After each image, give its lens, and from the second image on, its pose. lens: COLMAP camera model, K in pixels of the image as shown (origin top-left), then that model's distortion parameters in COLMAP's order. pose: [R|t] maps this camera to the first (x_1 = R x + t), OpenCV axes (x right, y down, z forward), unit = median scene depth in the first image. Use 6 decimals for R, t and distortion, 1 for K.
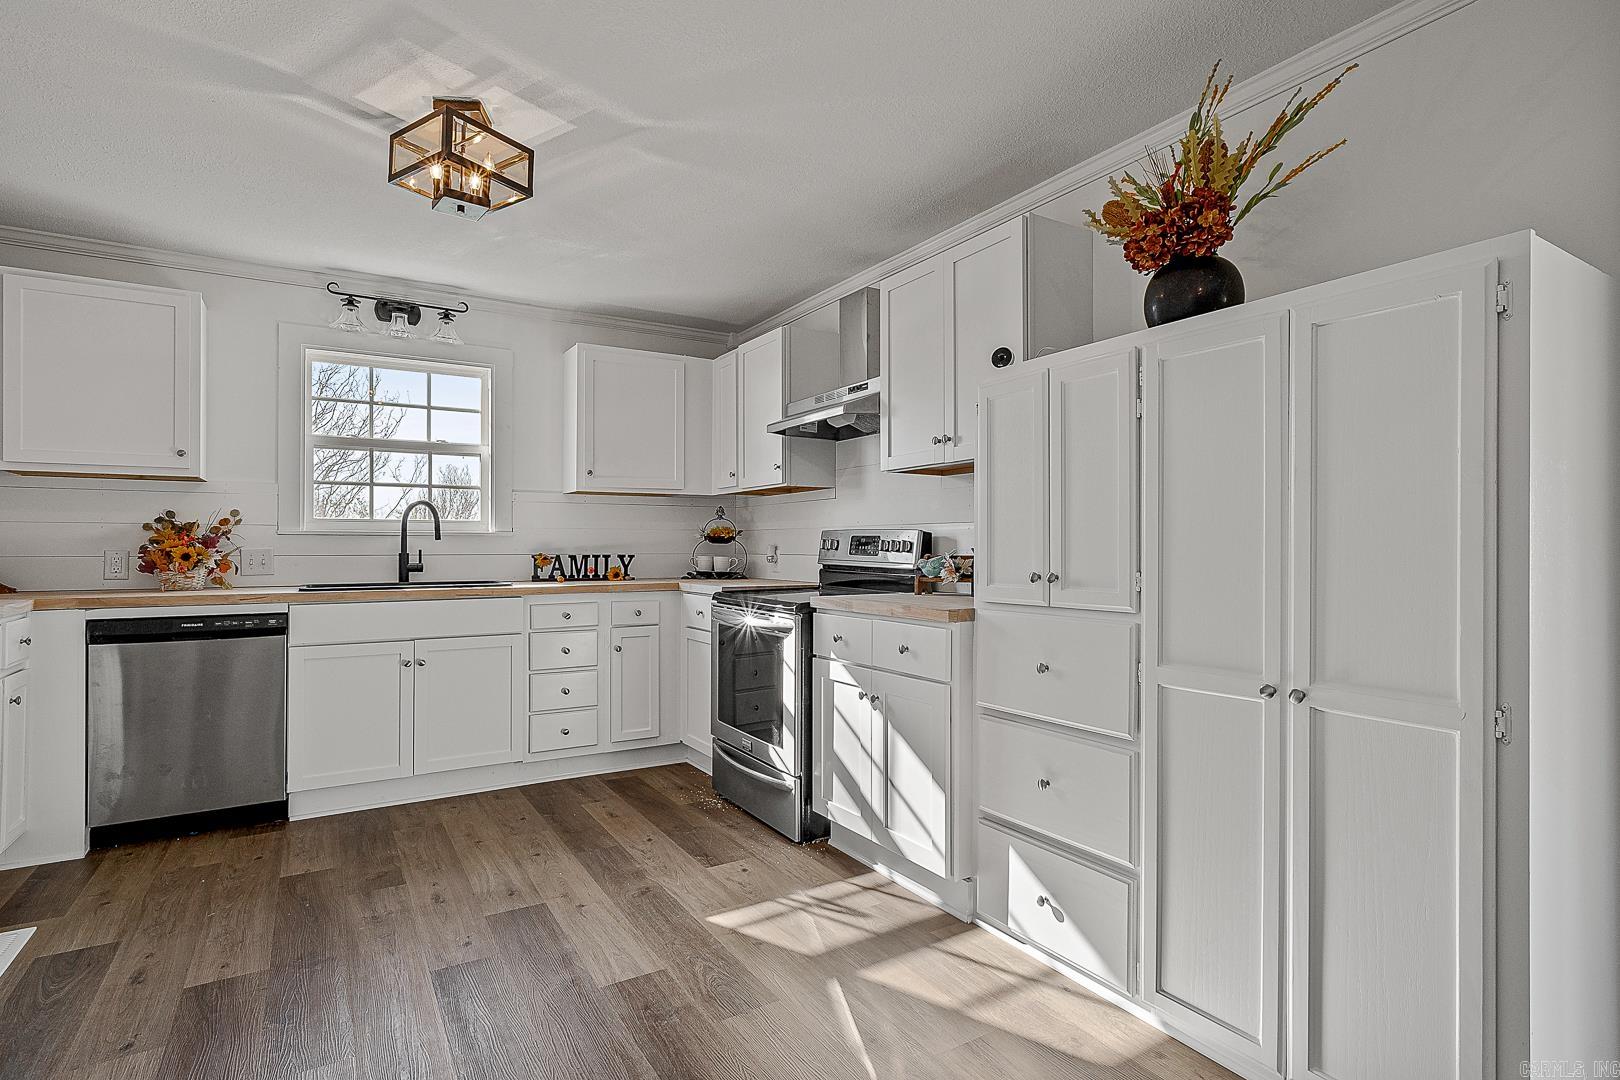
lens RADIAL K [[815.7, 0, 810.6], [0, 815.7, 538.1], [0, 0, 1]] dist [-0.011935, 0.008968]
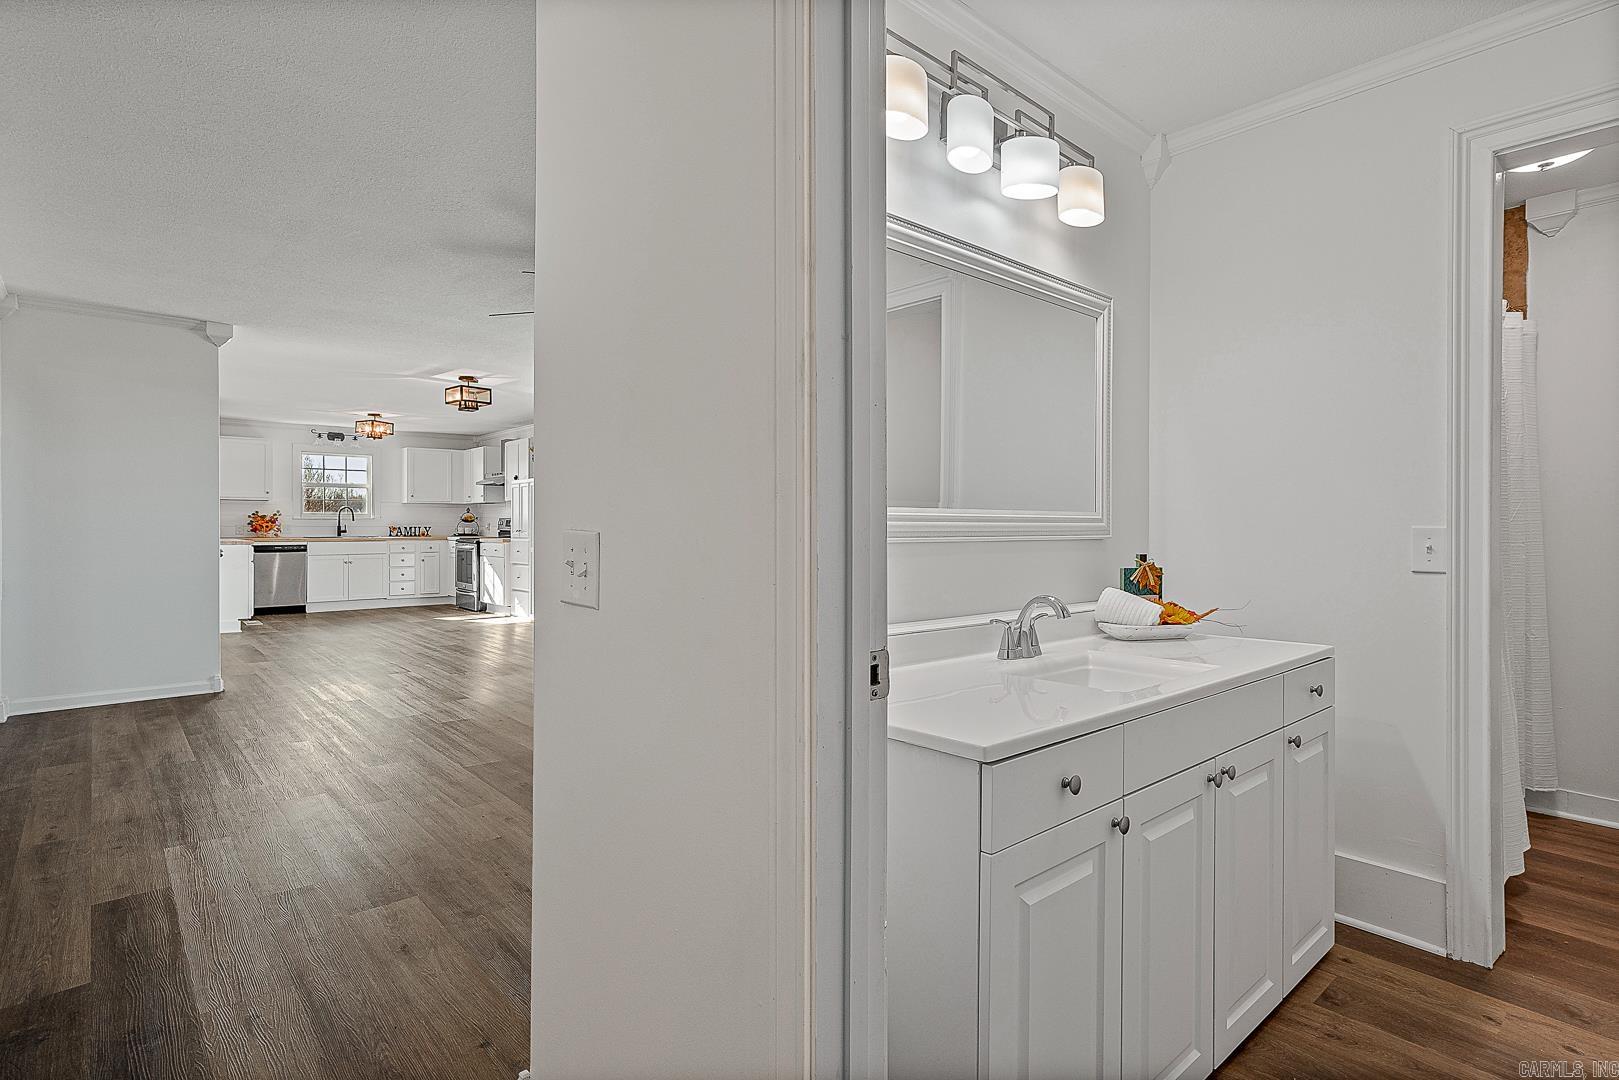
lens RADIAL K [[815.2, 0, 806.7], [0, 815.2, 535.2], [0, 0, 1]] dist [-0.011935, 0.008968]
pose [[0.986139, -0.000159, 0.165922, 0.772420], [-0.003552, 0.999750, 0.022071, -0.020239], [-0.165884, -0.022354, 0.985892, -2.532703]]
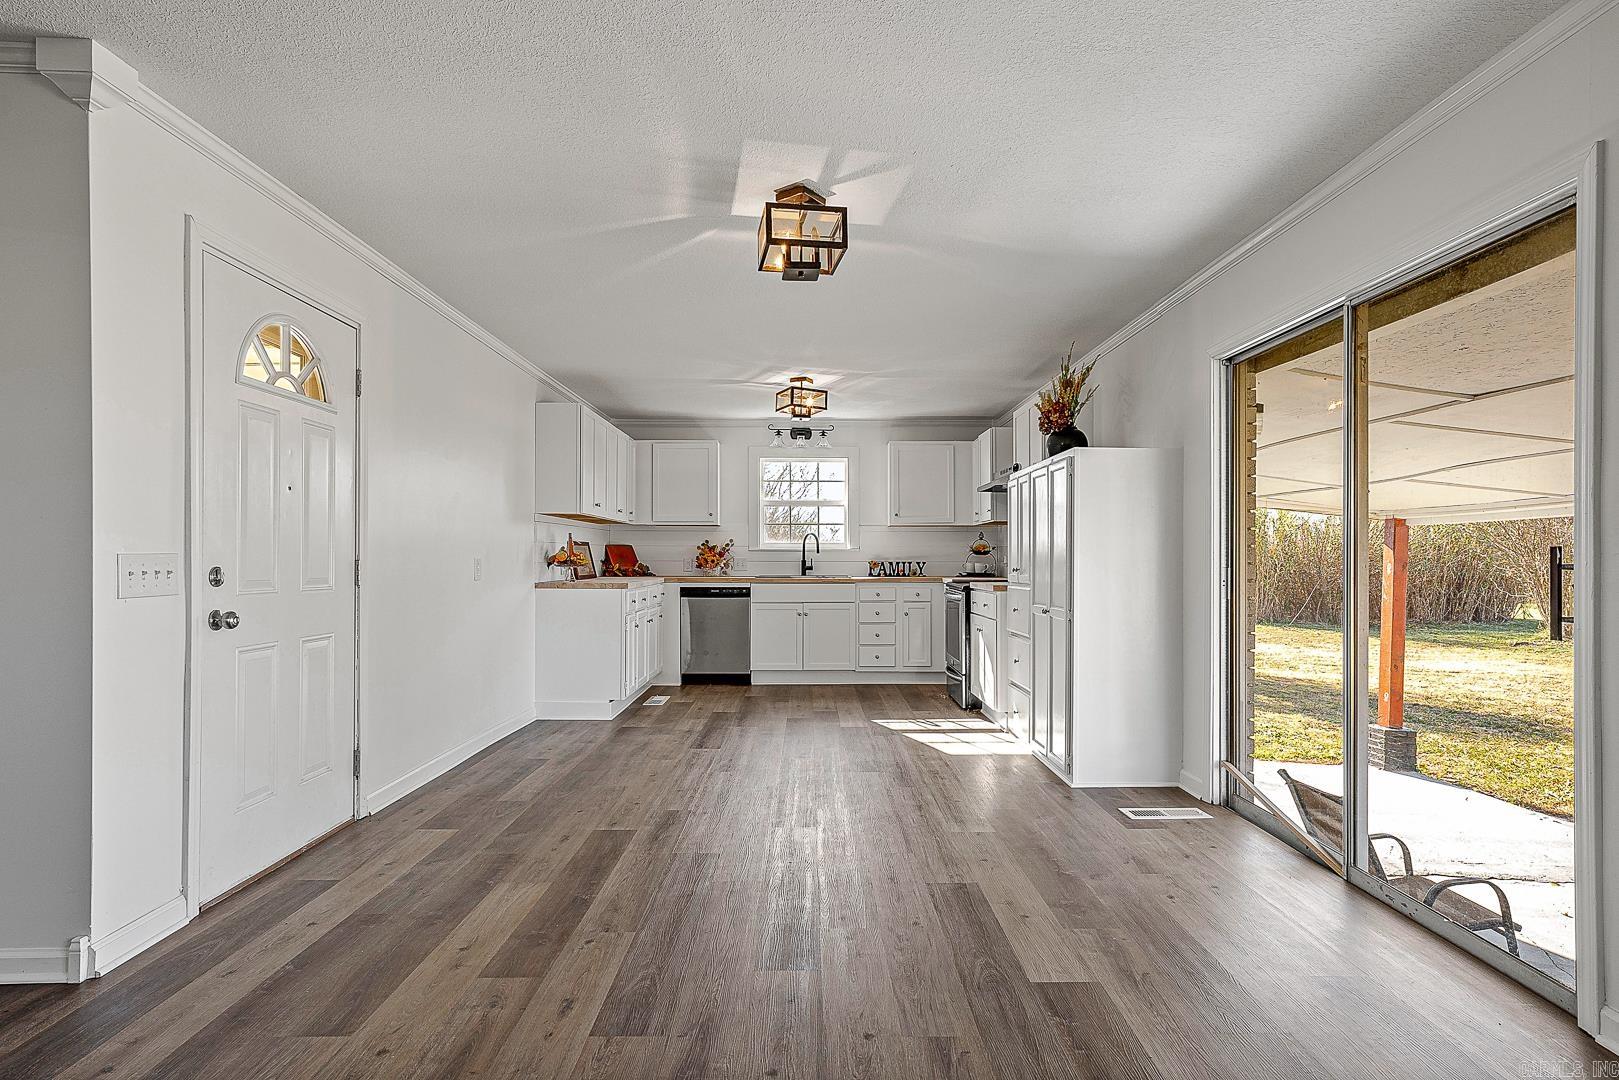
lens RADIAL K [[865.1, 0, 808.1], [0, 865.1, 576.0], [0, 0, 1]] dist [0.014072, 0.001887]
pose [[0.854439, 0.011470, -0.519424, 0.737163], [0.003780, 0.999593, 0.028292, -0.002758], [0.519537, -0.026137, 0.854048, -0.956399]]
